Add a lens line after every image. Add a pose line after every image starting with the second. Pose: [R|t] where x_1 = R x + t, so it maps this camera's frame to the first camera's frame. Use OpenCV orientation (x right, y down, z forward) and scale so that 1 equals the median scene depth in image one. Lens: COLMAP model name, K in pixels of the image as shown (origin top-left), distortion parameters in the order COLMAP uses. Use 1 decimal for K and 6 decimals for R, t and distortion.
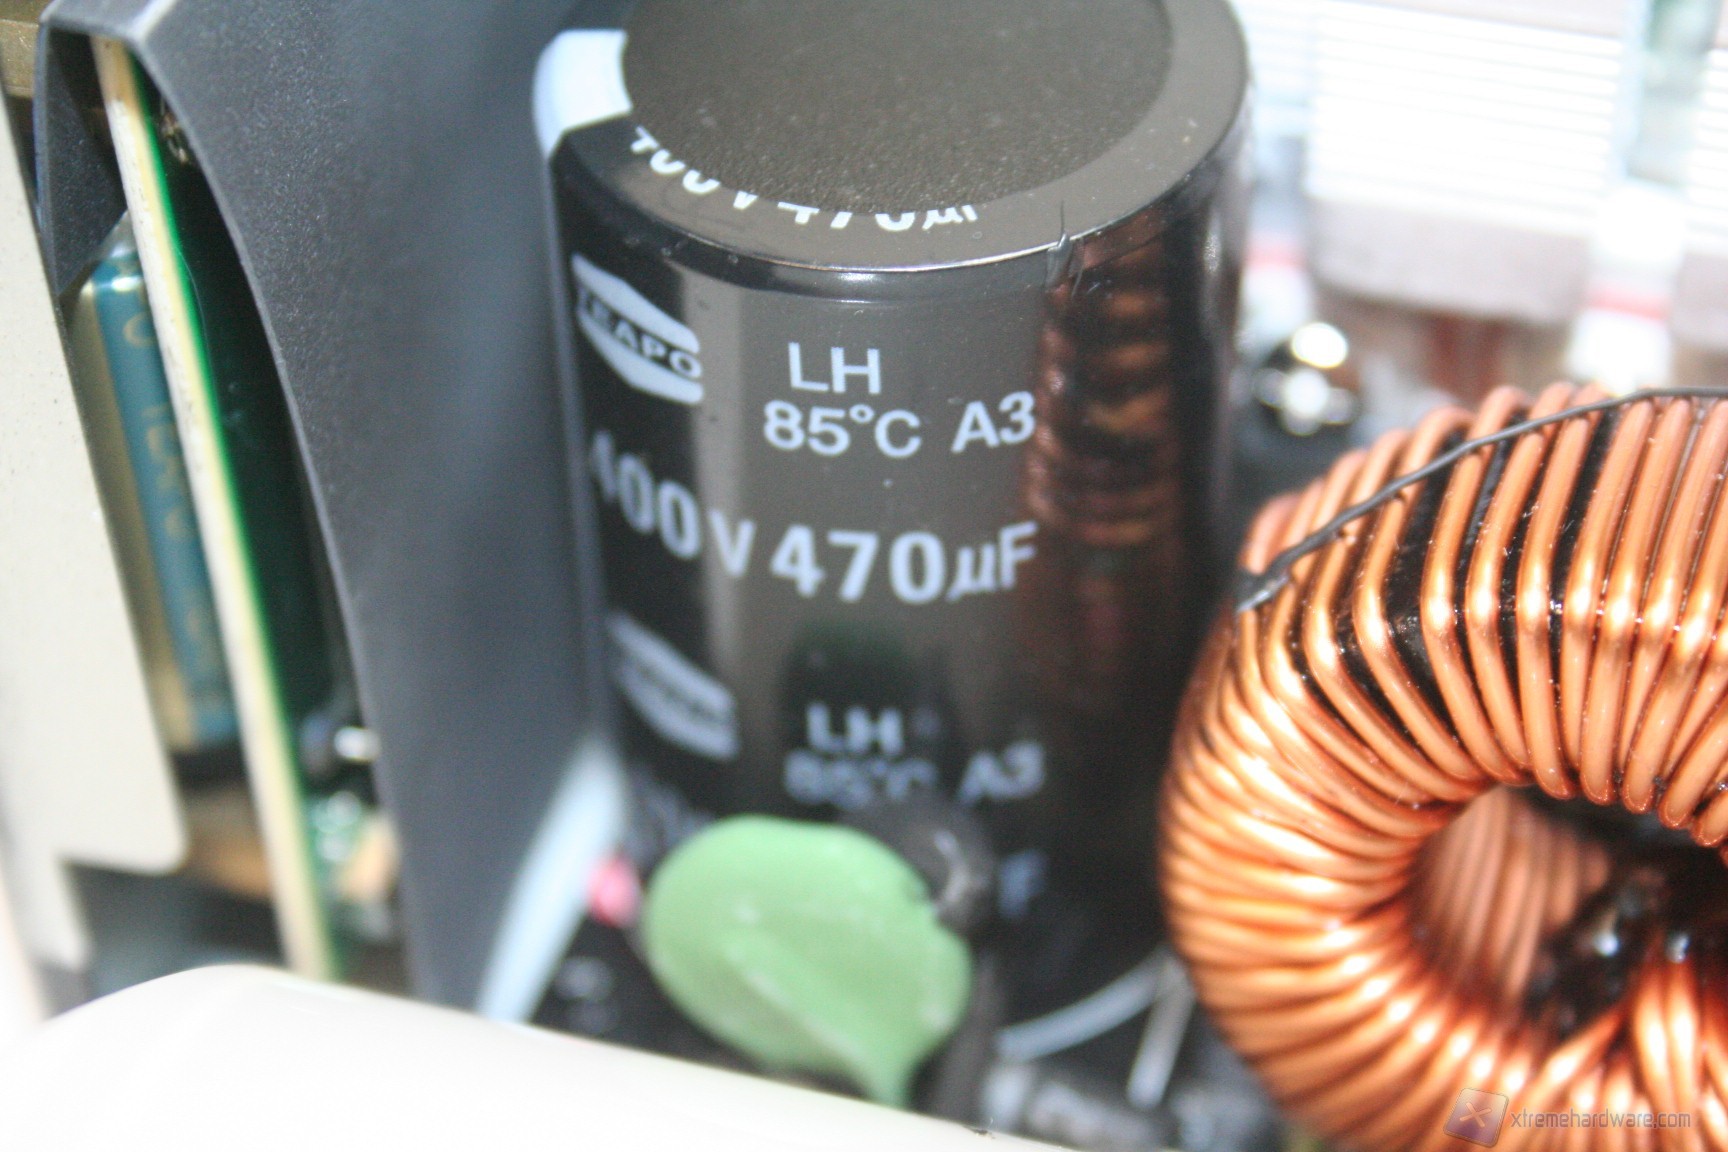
lens RADIAL K [[4157.4, 0, 803.8], [0, 4157.4, 575.9], [0, 0, 1]] dist [0.063267, 0.680524]
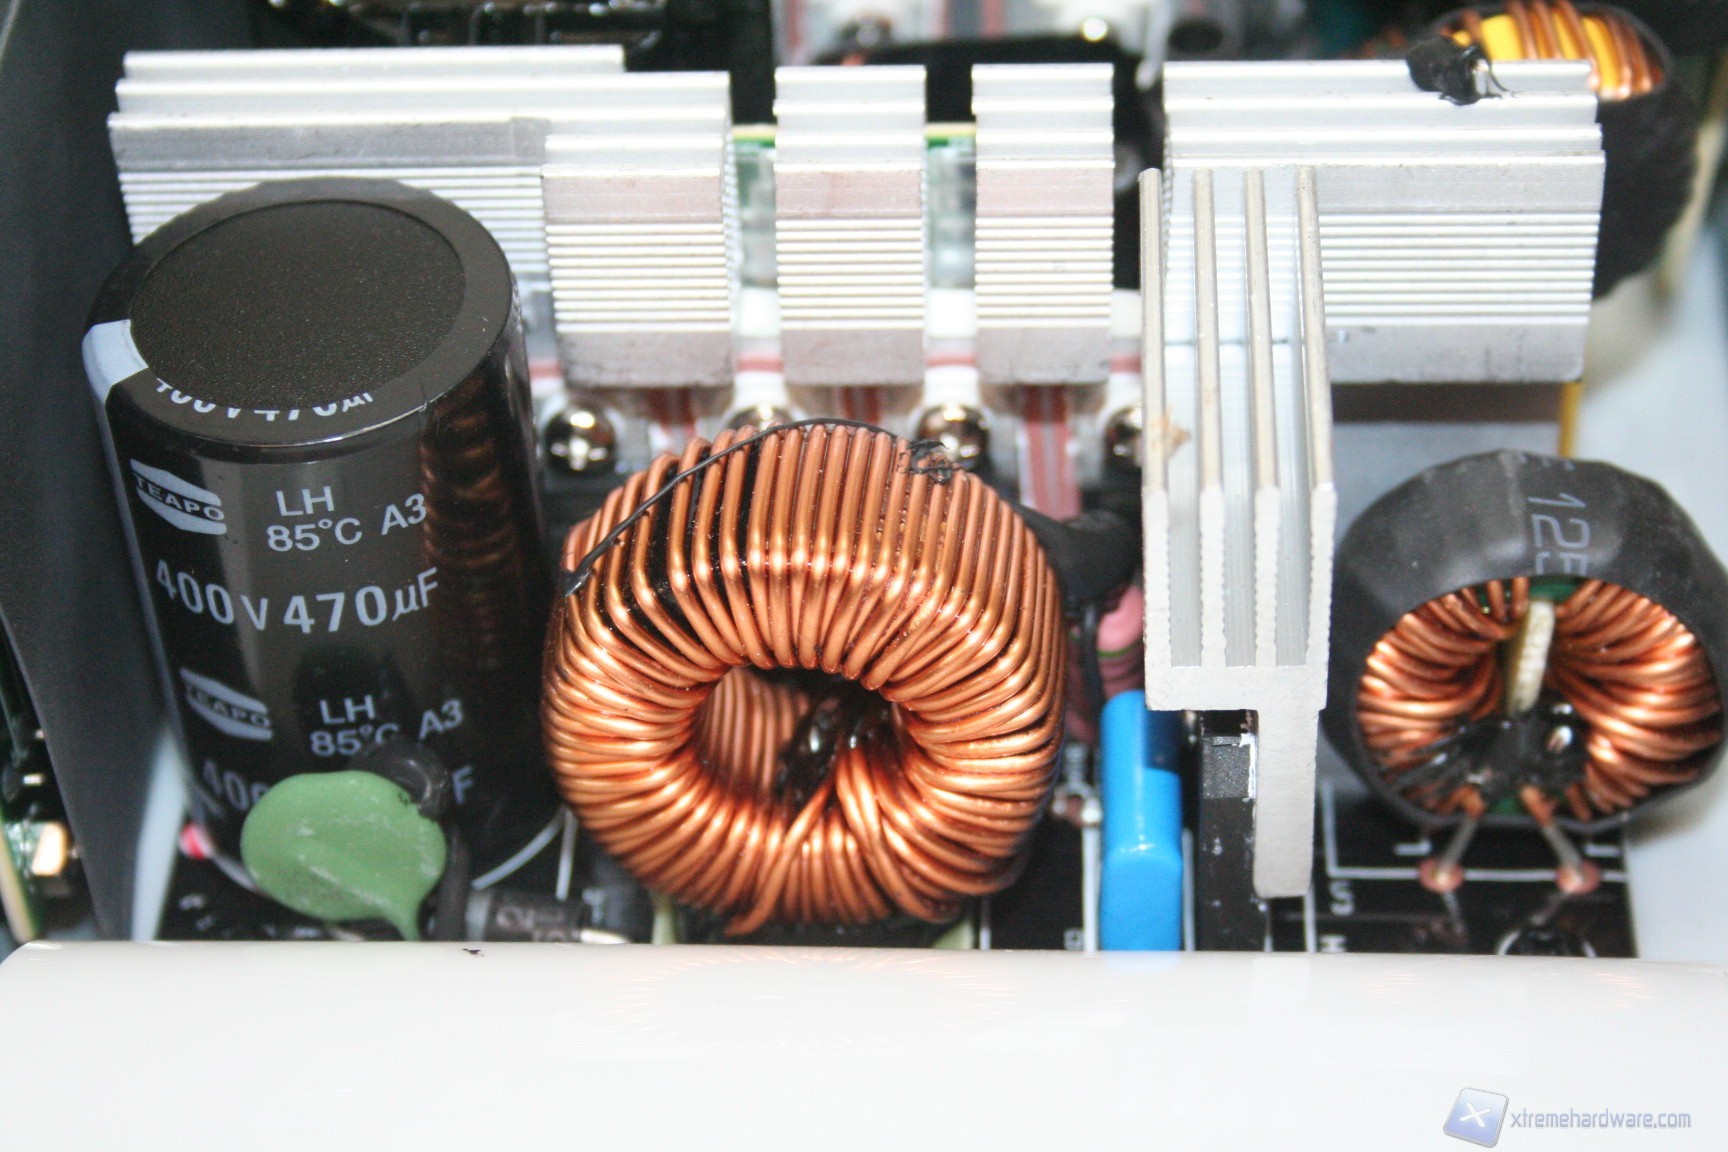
lens RADIAL K [[4157.4, 0, 803.8], [0, 4157.4, 575.9], [0, 0, 1]] dist [0.063267, 0.680524]
pose [[0.968518, -0.186363, 0.165048, -0.078520], [0.183599, 0.982481, 0.031986, -0.035751], [-0.168118, -0.000677, 0.985767, -0.676107]]
